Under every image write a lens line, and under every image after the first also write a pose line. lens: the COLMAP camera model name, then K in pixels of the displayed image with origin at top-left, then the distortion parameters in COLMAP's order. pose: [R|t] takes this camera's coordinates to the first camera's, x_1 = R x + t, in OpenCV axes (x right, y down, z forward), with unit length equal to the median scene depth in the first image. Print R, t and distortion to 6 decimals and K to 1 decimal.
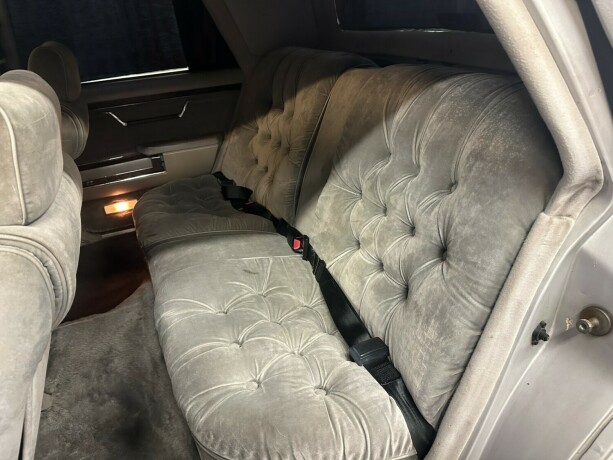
lens RADIAL K [[429.3, 0, 304.8], [0, 429.3, 229.3], [0, 0, 1]] dist [0.073669, -0.098650]
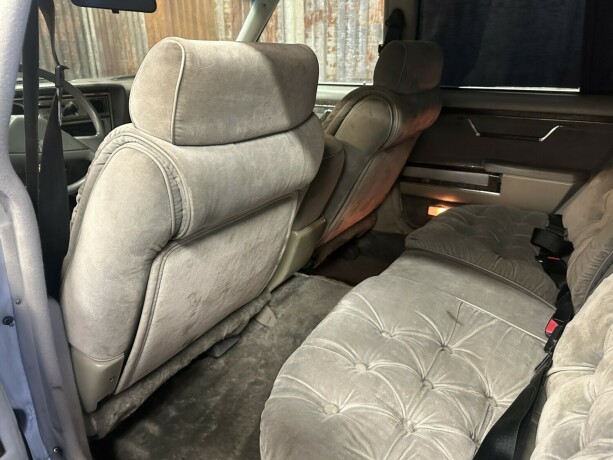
lens RADIAL K [[429.3, 0, 304.8], [0, 429.3, 229.3], [0, 0, 1]] dist [0.073669, -0.098650]
pose [[0.553959, 0.375557, -0.743025, 0.263505], [-0.411807, 0.899254, 0.147502, -0.056220], [0.723564, 0.224273, 0.652807, 0.214608]]
